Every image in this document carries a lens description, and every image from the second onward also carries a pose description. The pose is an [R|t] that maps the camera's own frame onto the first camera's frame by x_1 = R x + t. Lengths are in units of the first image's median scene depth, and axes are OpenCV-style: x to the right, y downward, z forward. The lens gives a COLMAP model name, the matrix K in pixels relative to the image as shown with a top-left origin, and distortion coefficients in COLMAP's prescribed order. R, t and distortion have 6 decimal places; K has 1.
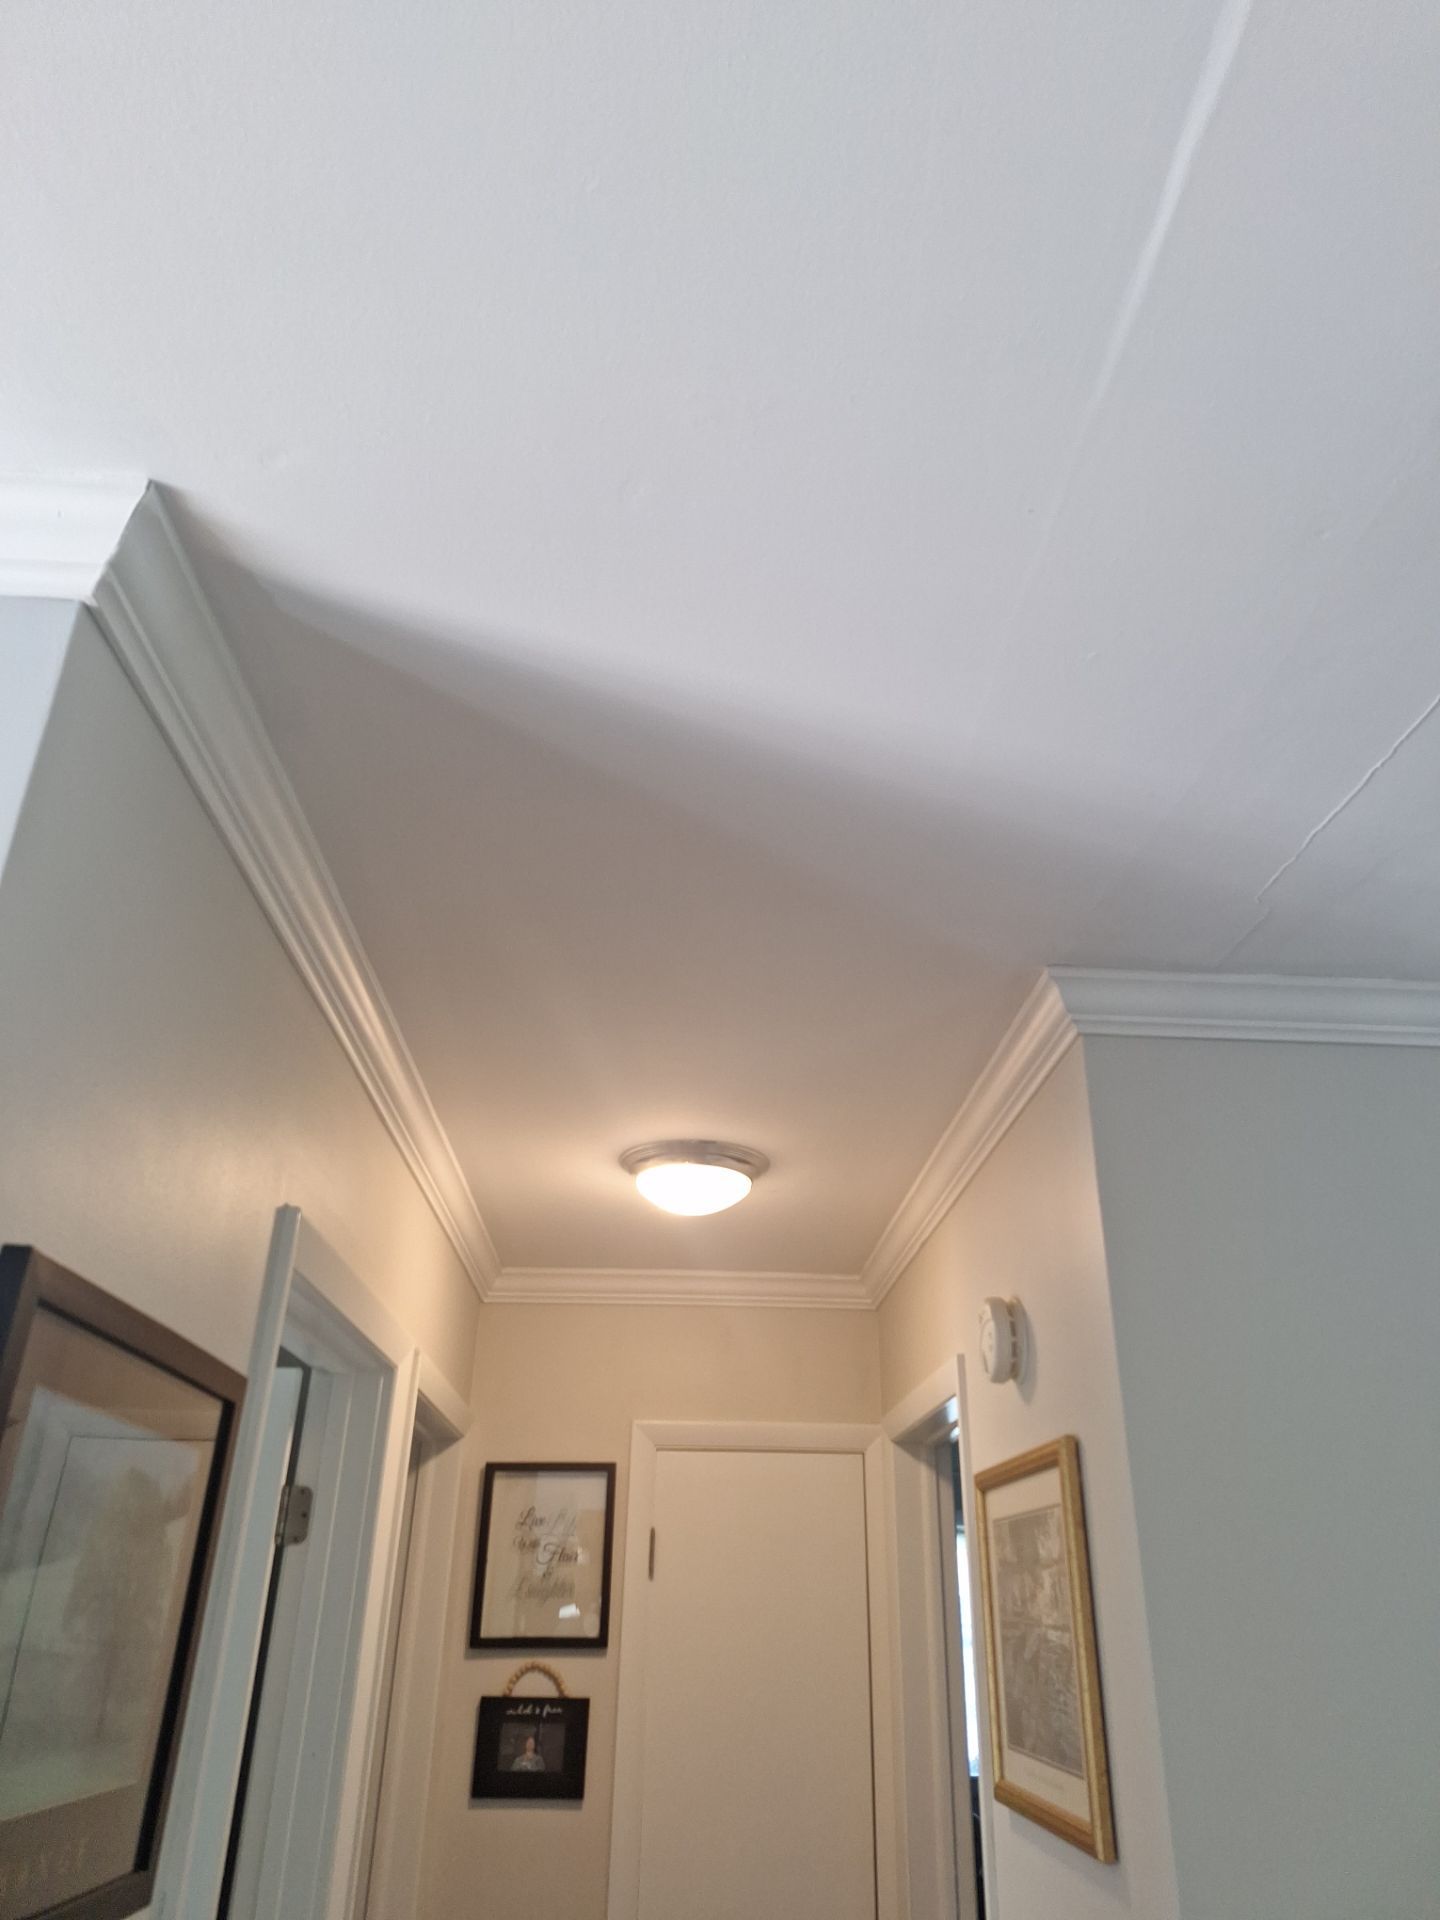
lens RADIAL K [[1325.5, 0, 720.0], [0, 1325.5, 960.0], [0, 0, 1]] dist [0.159557, -0.224993]
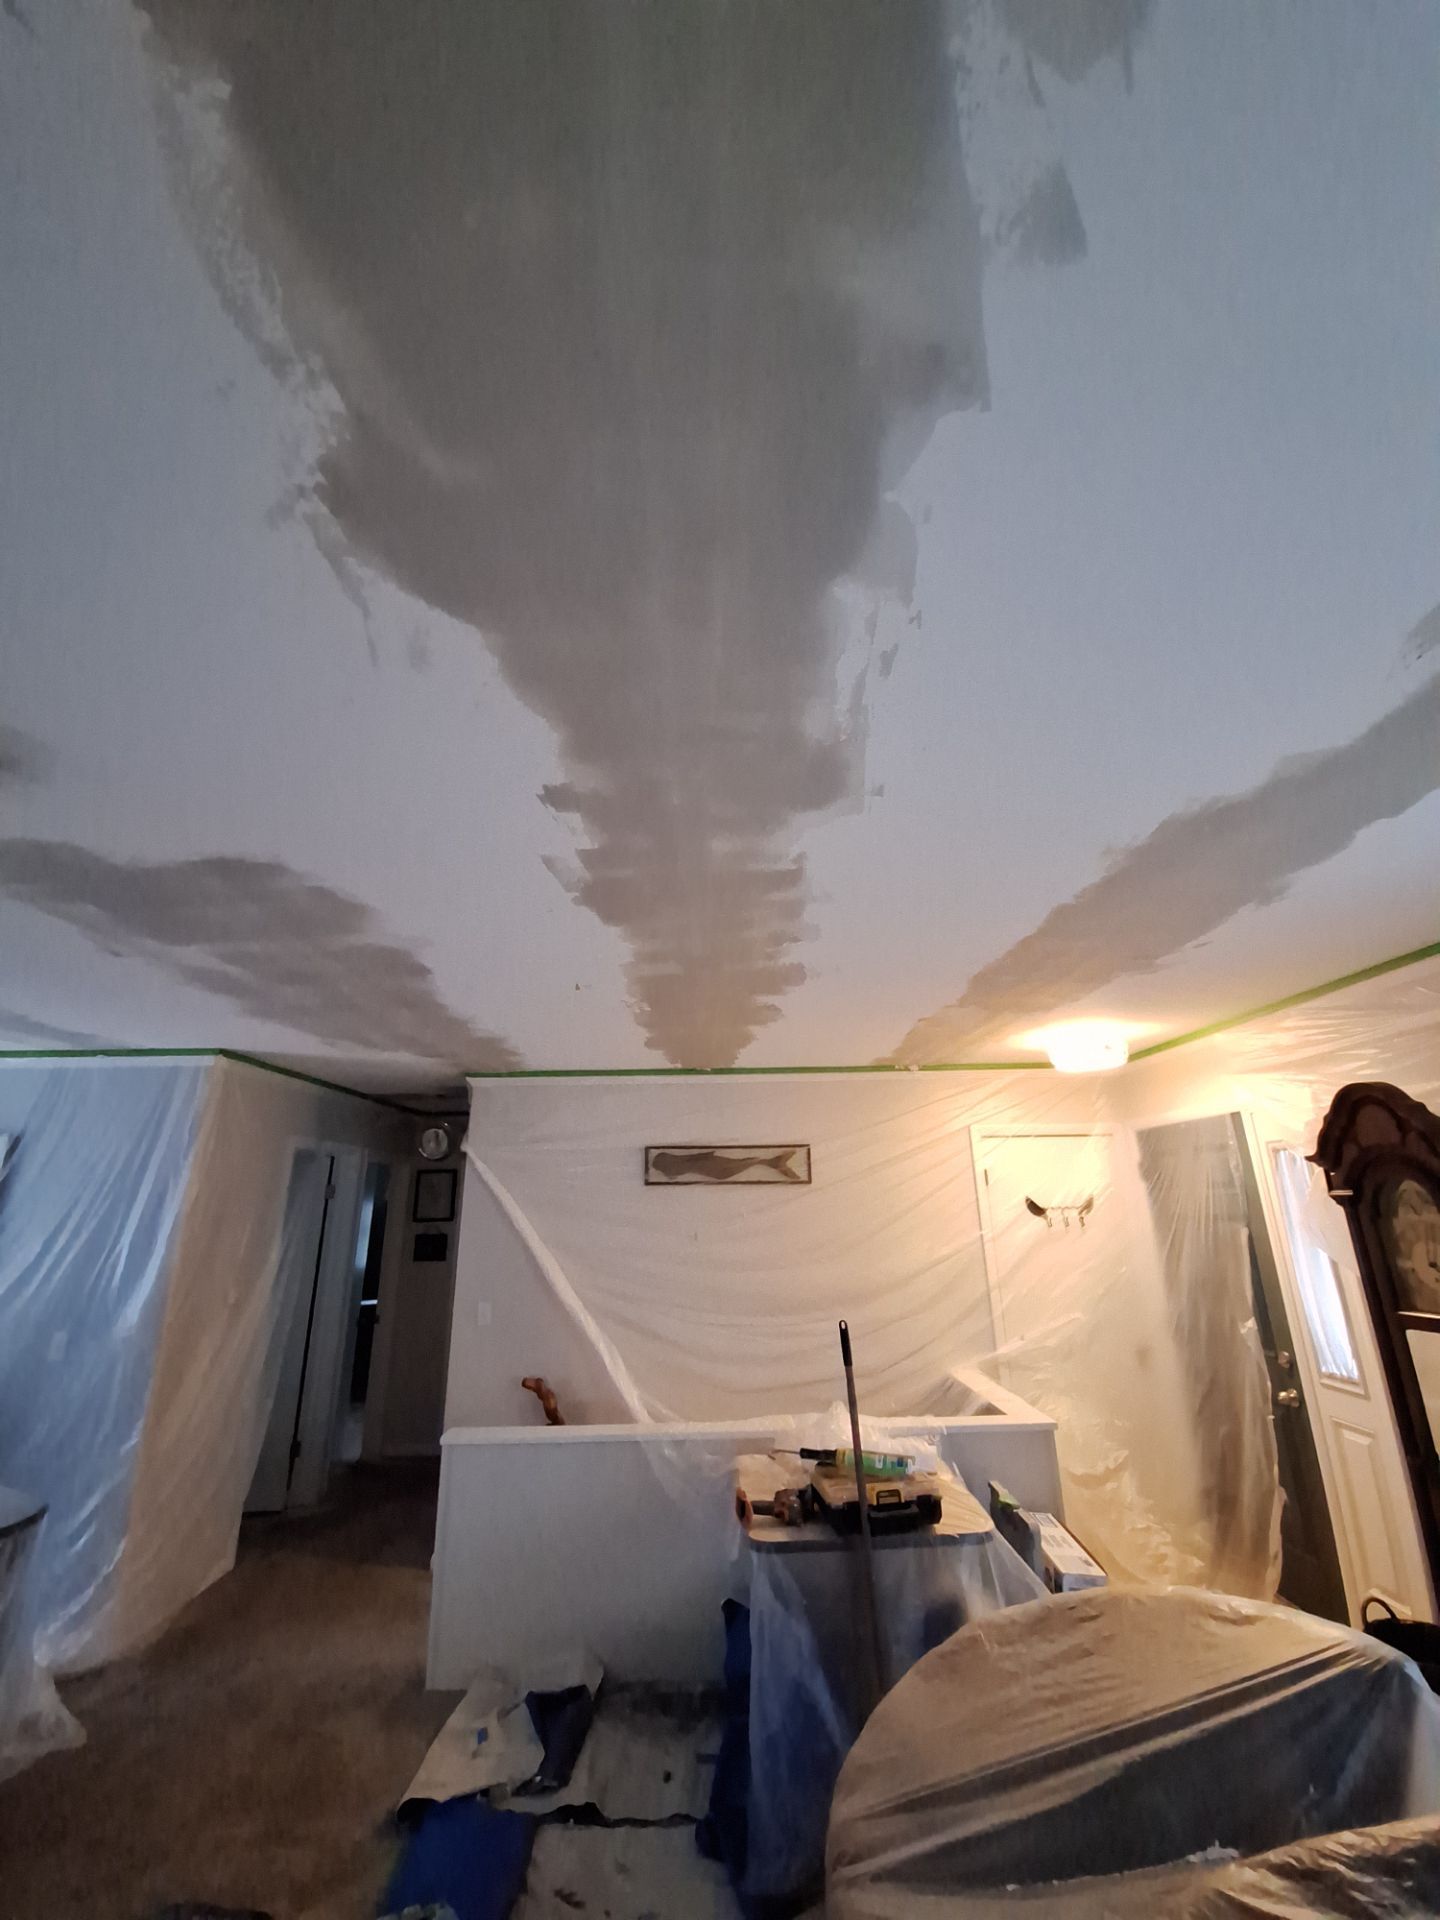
lens RADIAL K [[761.0, 0, 726.0], [0, 761.0, 940.9], [0, 0, 1]] dist [-0.002782, -0.000188]
pose [[0.997723, -0.046546, -0.048815, 0.768137], [0.051952, 0.991882, 0.116061, -0.414080], [0.043017, -0.118333, 0.992042, -0.859153]]
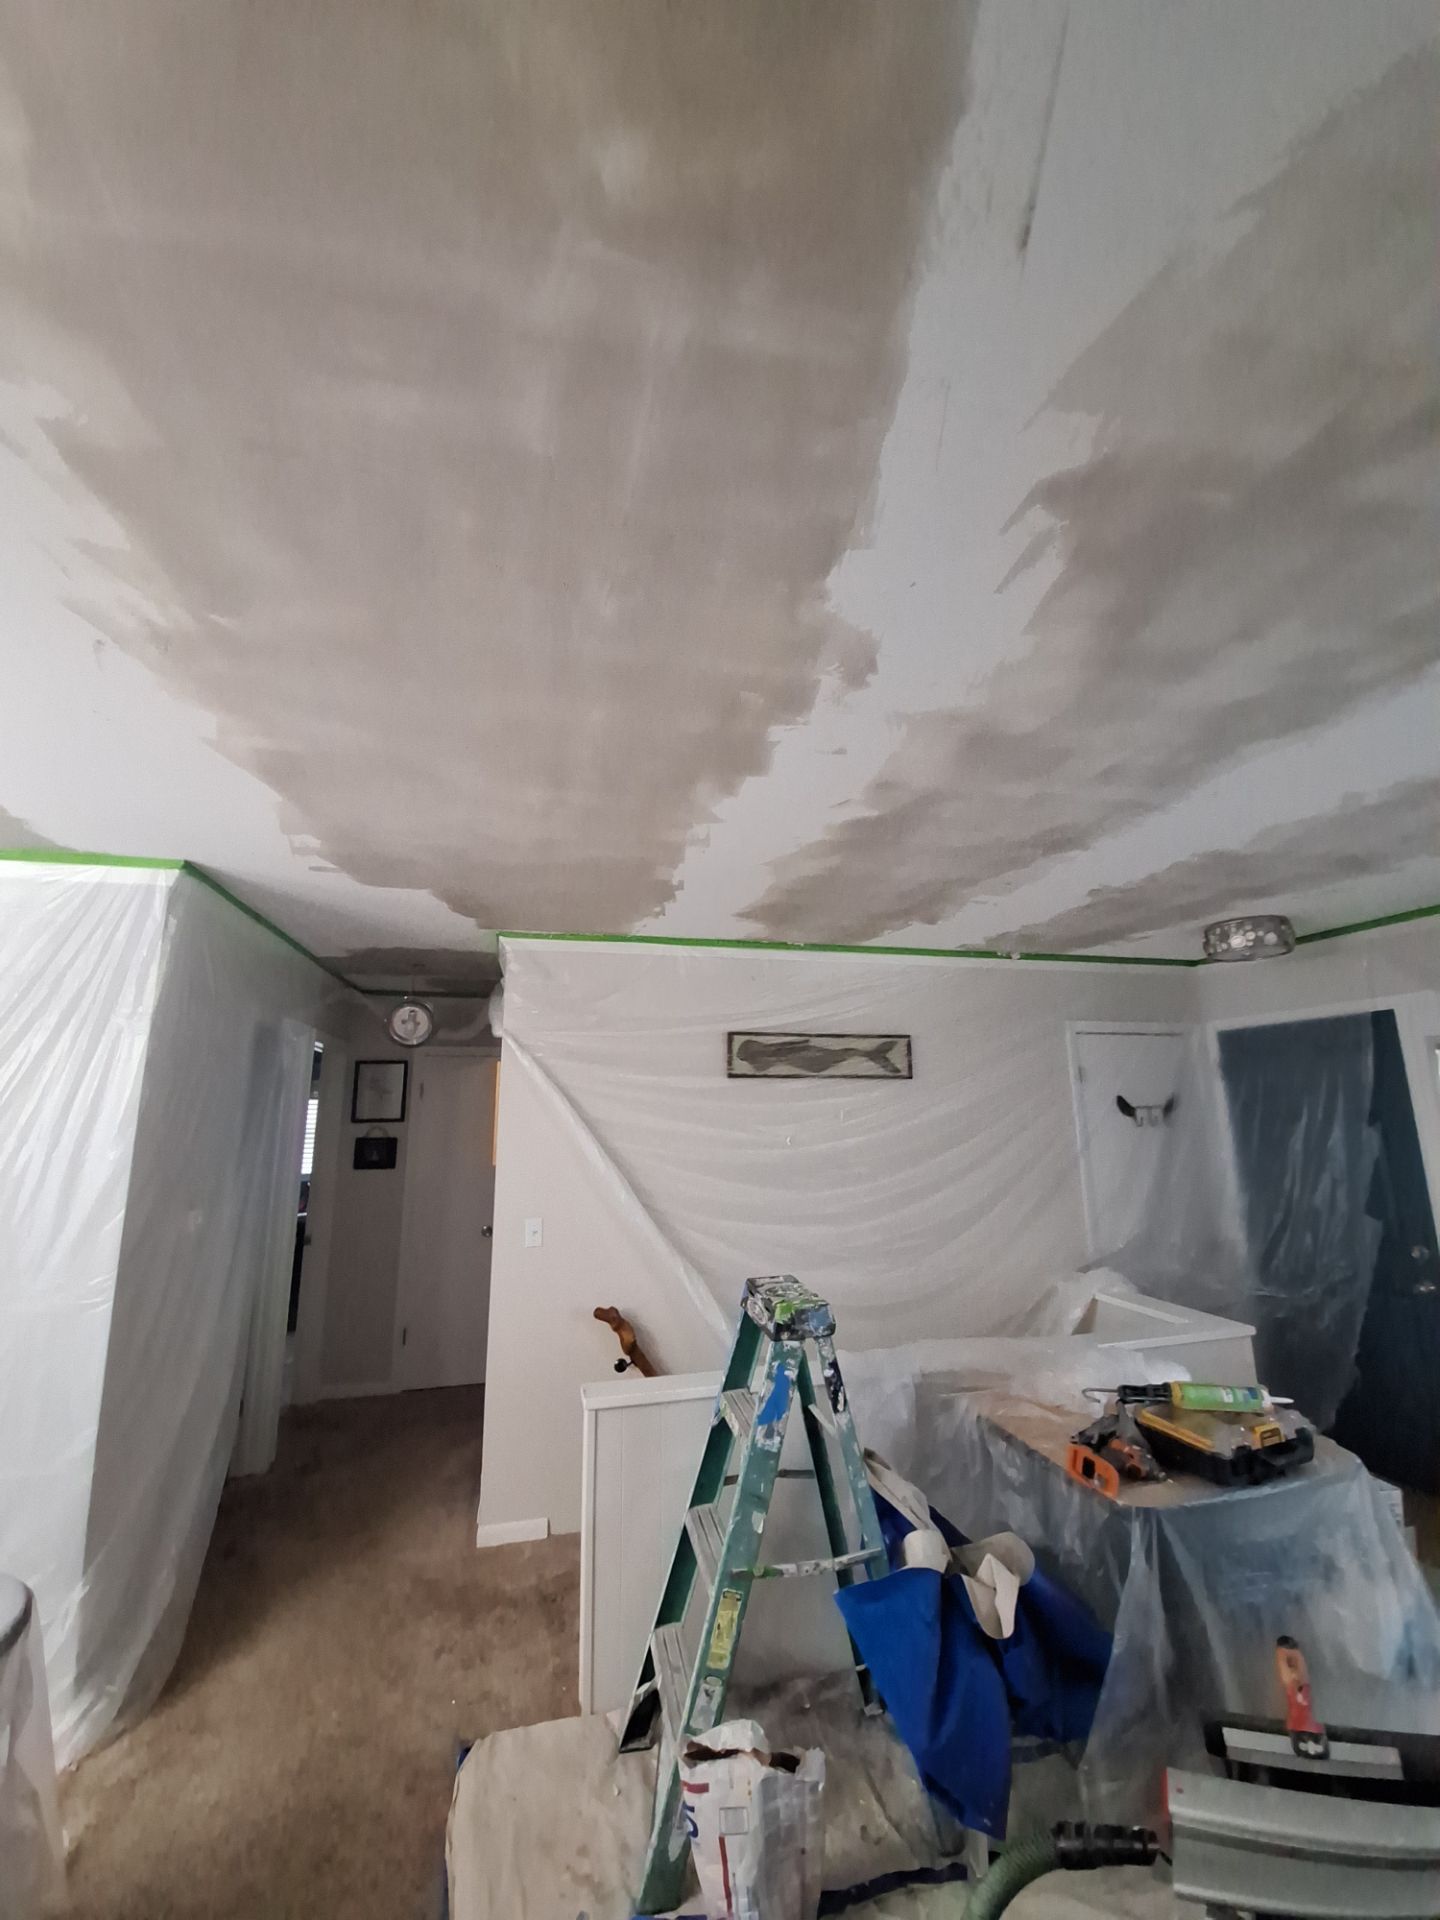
lens RADIAL K [[755.0, 0, 720.0], [0, 755.0, 960.0], [0, 0, 1]] dist [0.000868, 0.000120]
pose [[0.981571, 0.012439, 0.190691, 0.265990], [-0.060782, 0.966379, 0.249834, -0.261892], [-0.181172, -0.256821, 0.949326, -0.549022]]
